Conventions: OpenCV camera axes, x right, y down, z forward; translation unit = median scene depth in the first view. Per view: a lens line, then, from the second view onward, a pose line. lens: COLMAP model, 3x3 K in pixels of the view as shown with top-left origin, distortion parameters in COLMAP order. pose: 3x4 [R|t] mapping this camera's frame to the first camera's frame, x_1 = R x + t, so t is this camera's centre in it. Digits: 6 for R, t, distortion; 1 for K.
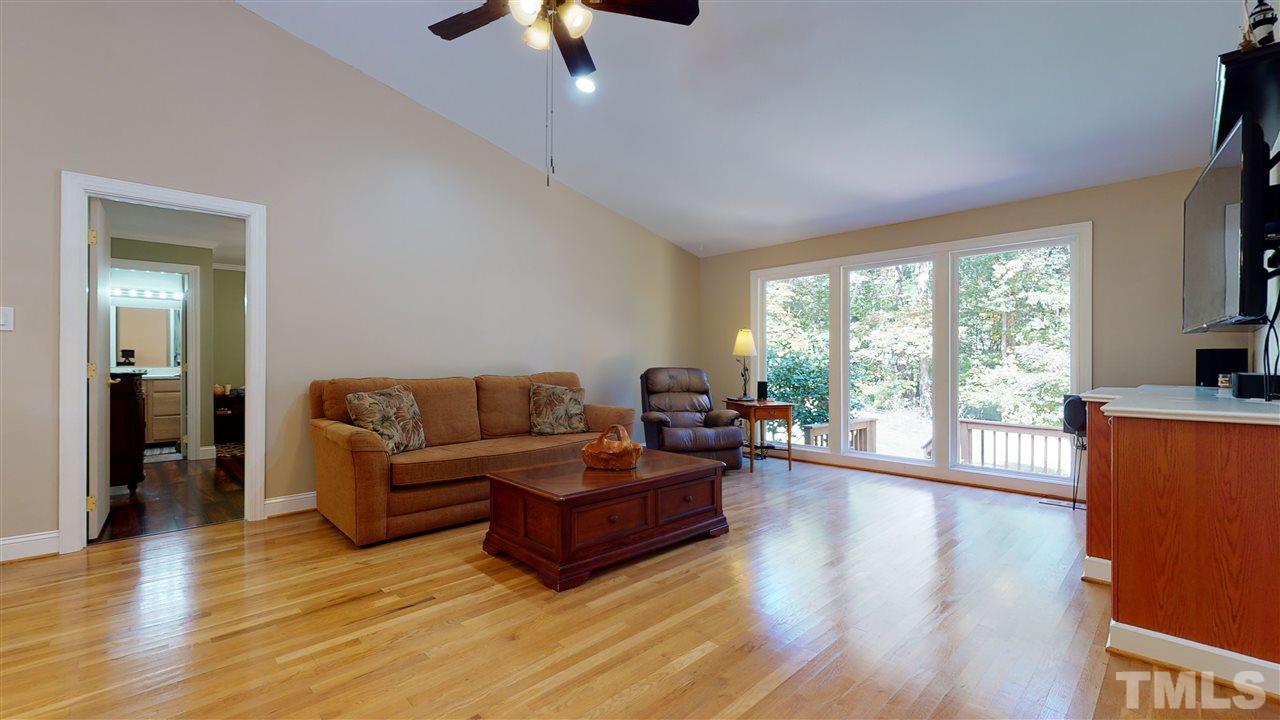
lens RADIAL K [[528.2, 0, 643.2], [0, 528.2, 362.2], [0, 0, 1]] dist [0.001369, 0.000607]
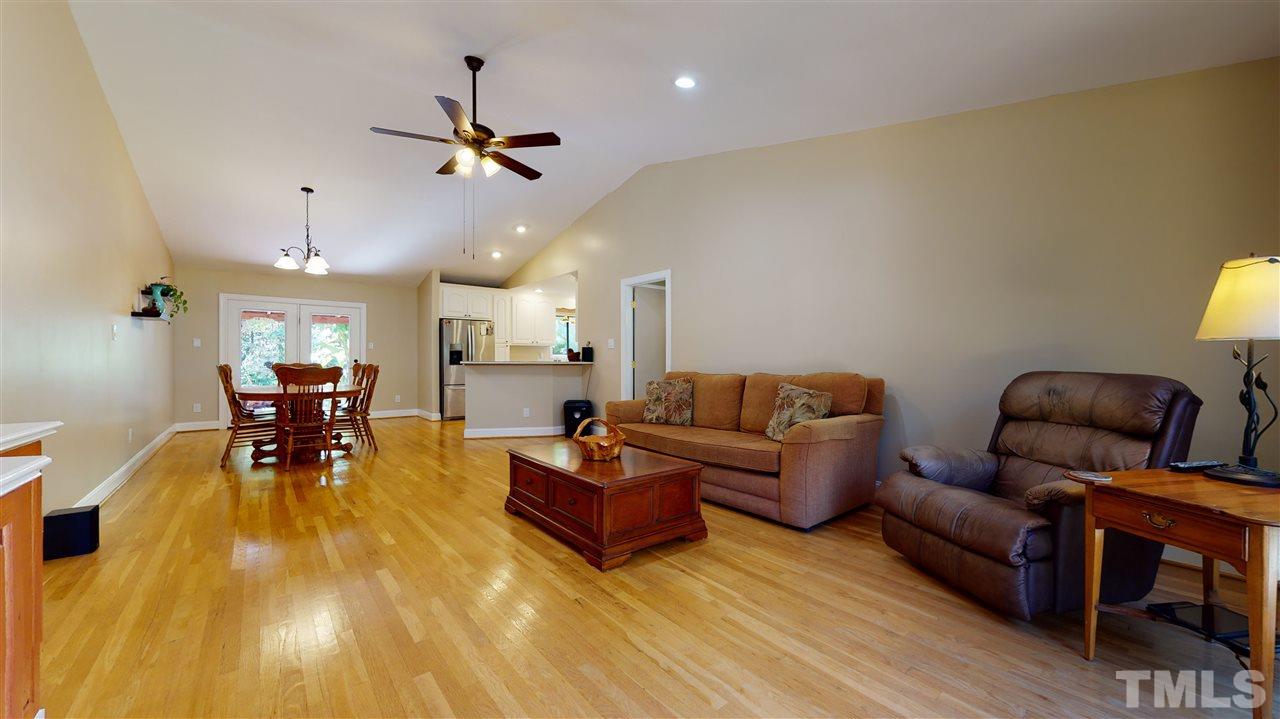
lens RADIAL K [[473.1, 0, 638.1], [0, 473.1, 355.7], [0, 0, 1]] dist [-0.000020, 0.000113]
pose [[-0.085777, -0.010600, -0.996258, 0.684636], [-0.001127, 0.999944, -0.010542, 0.000486], [0.996314, 0.000219, -0.085785, 0.869284]]
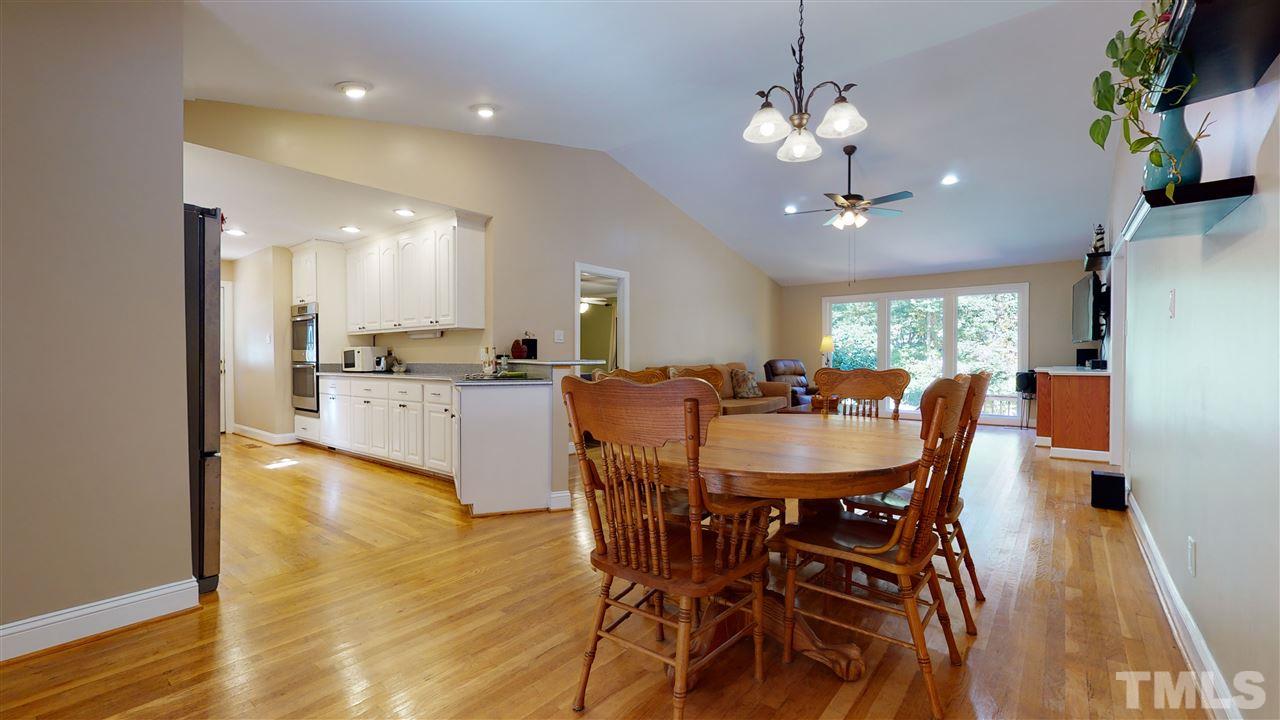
lens RADIAL K [[528.2, 0, 643.2], [0, 528.2, 362.2], [0, 0, 1]] dist [0.001369, 0.000607]
pose [[0.991727, -0.006444, 0.128204, -0.767298], [0.004715, 0.999894, 0.013784, -0.007003], [-0.128279, -0.013066, 0.991652, -0.710081]]
